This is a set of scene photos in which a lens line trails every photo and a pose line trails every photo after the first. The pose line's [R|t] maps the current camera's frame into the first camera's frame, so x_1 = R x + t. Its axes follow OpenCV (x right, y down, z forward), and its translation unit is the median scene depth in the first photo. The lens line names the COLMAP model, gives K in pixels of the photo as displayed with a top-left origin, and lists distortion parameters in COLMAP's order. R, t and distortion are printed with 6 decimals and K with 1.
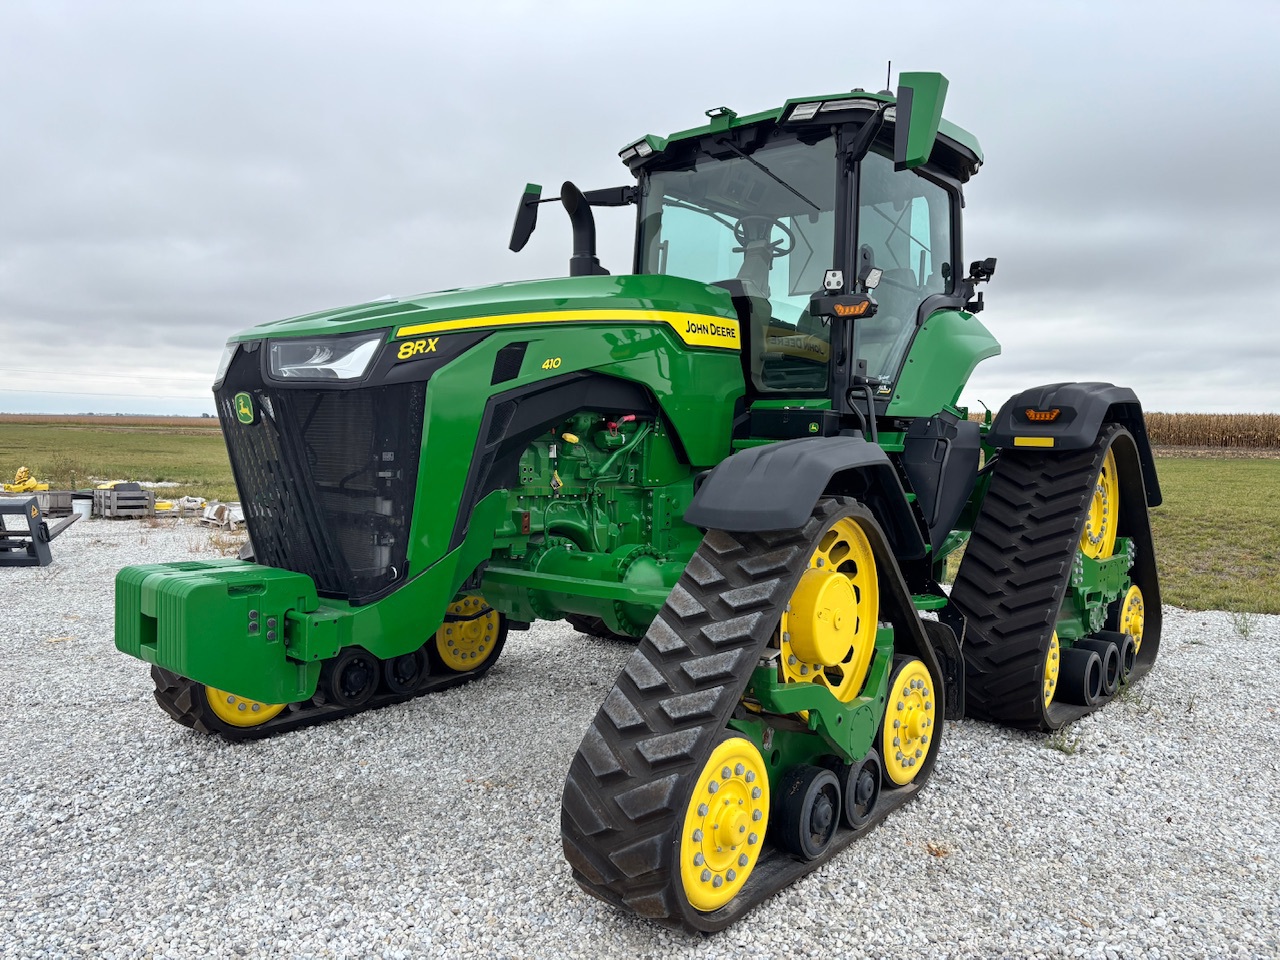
lens RADIAL K [[959.8, 0, 633.1], [0, 959.8, 485.3], [0, 0, 1]] dist [0.050768, -0.058713]
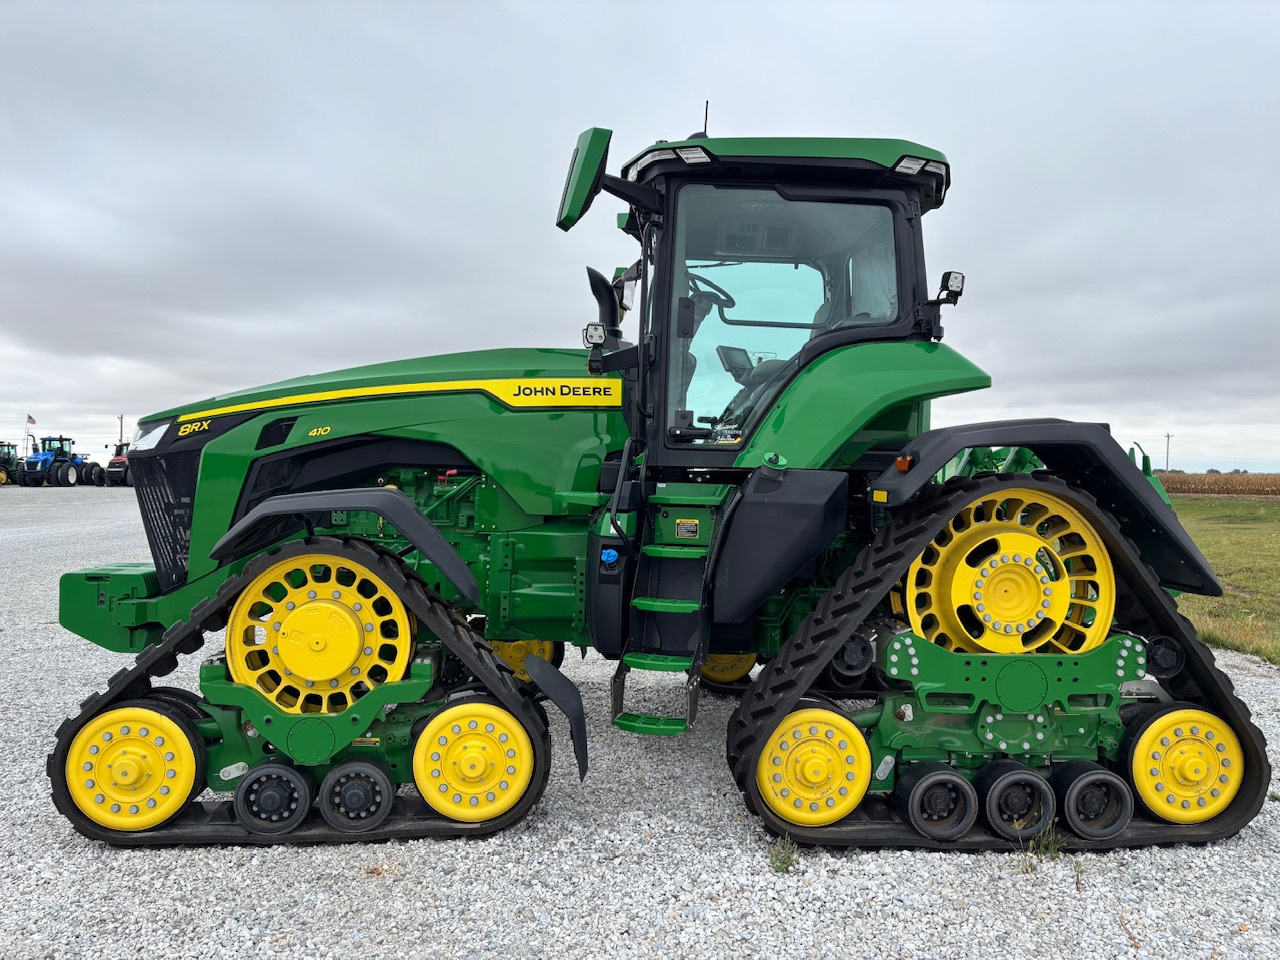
lens RADIAL K [[959.8, 0, 644.3], [0, 959.8, 484.4], [0, 0, 1]] dist [0.050768, -0.058713]
pose [[0.714641, 0.002560, -0.699487, 1.234895], [-0.040103, 0.998498, -0.037317, -0.025026], [0.698341, 0.054719, 0.713670, 0.392161]]
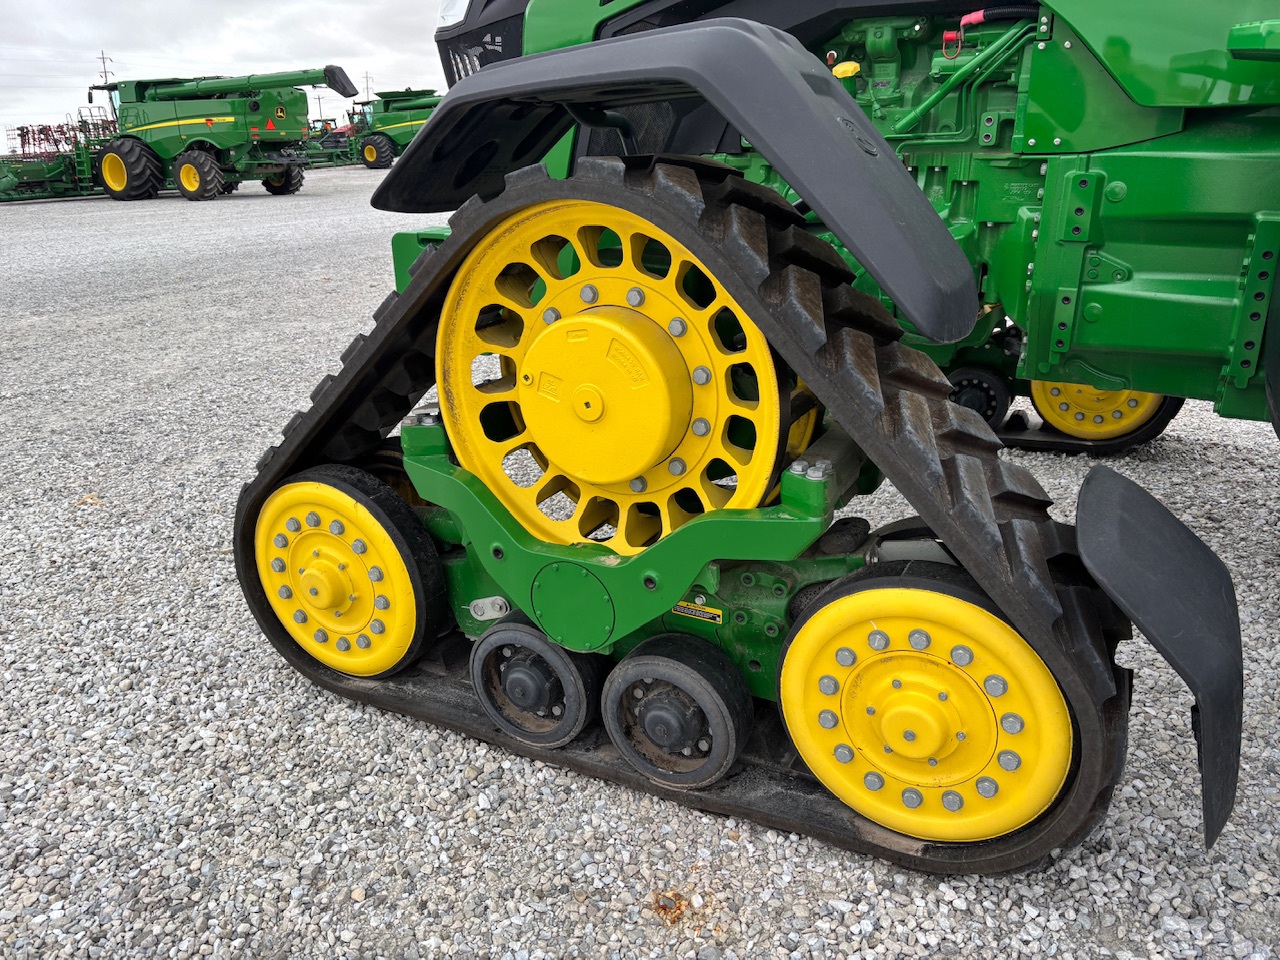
lens RADIAL K [[959.8, 0, 639.0], [0, 959.8, 483.0], [0, 0, 1]] dist [0.050768, -0.058713]
pose [[0.212041, 0.315582, -0.924904, 0.676214], [-0.018873, 0.947570, 0.318989, 0.009002], [0.977079, -0.050183, 0.206879, 0.850550]]
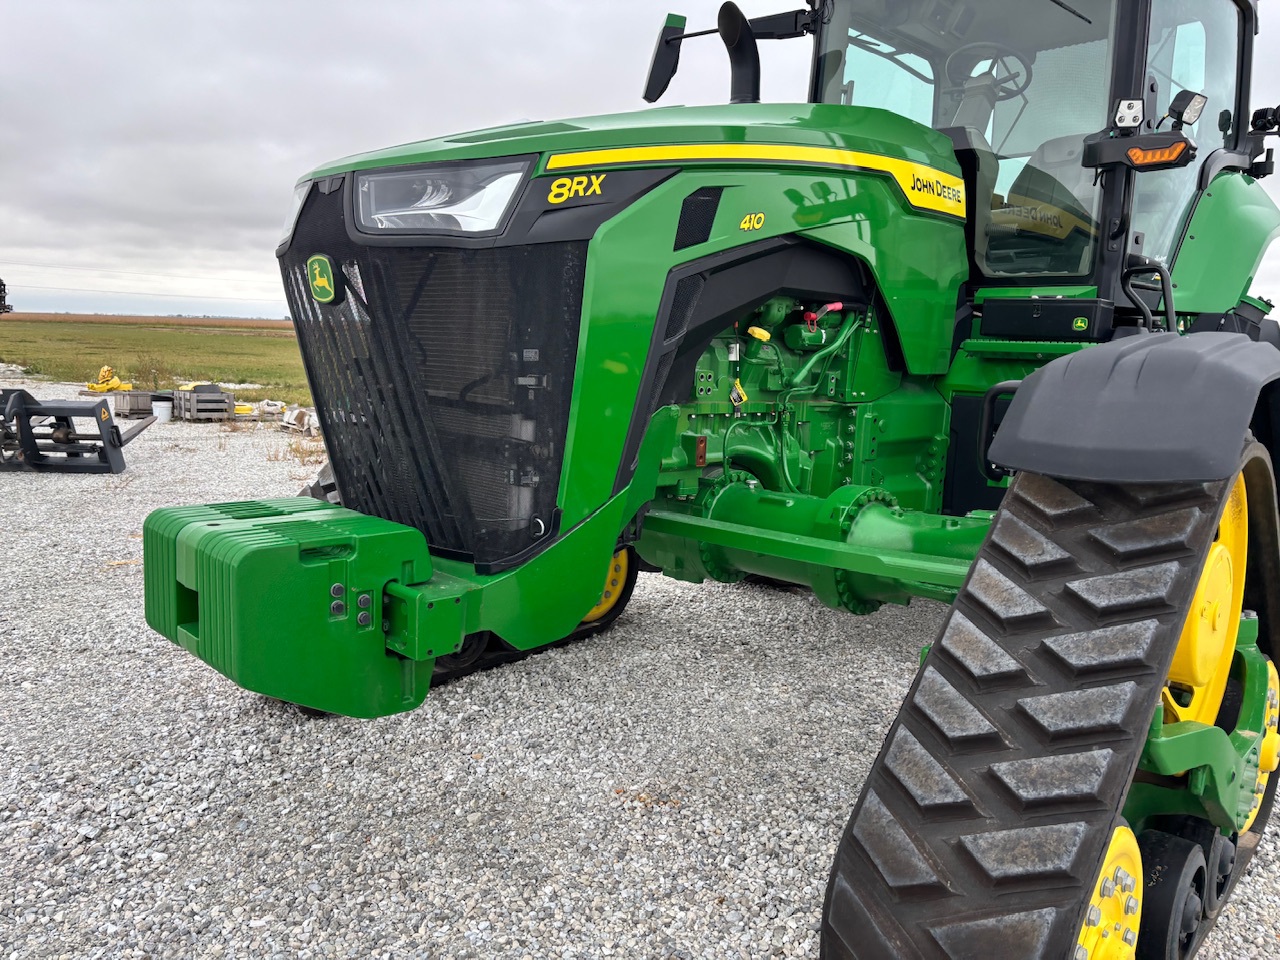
lens RADIAL K [[959.8, 0, 638.8], [0, 959.8, 473.0], [0, 0, 1]] dist [0.050768, -0.058713]
pose [[0.997432, 0.021250, -0.068398, -0.122990], [-0.015567, 0.996463, 0.082583, -0.003768], [0.069911, -0.081306, 0.994234, 0.311091]]
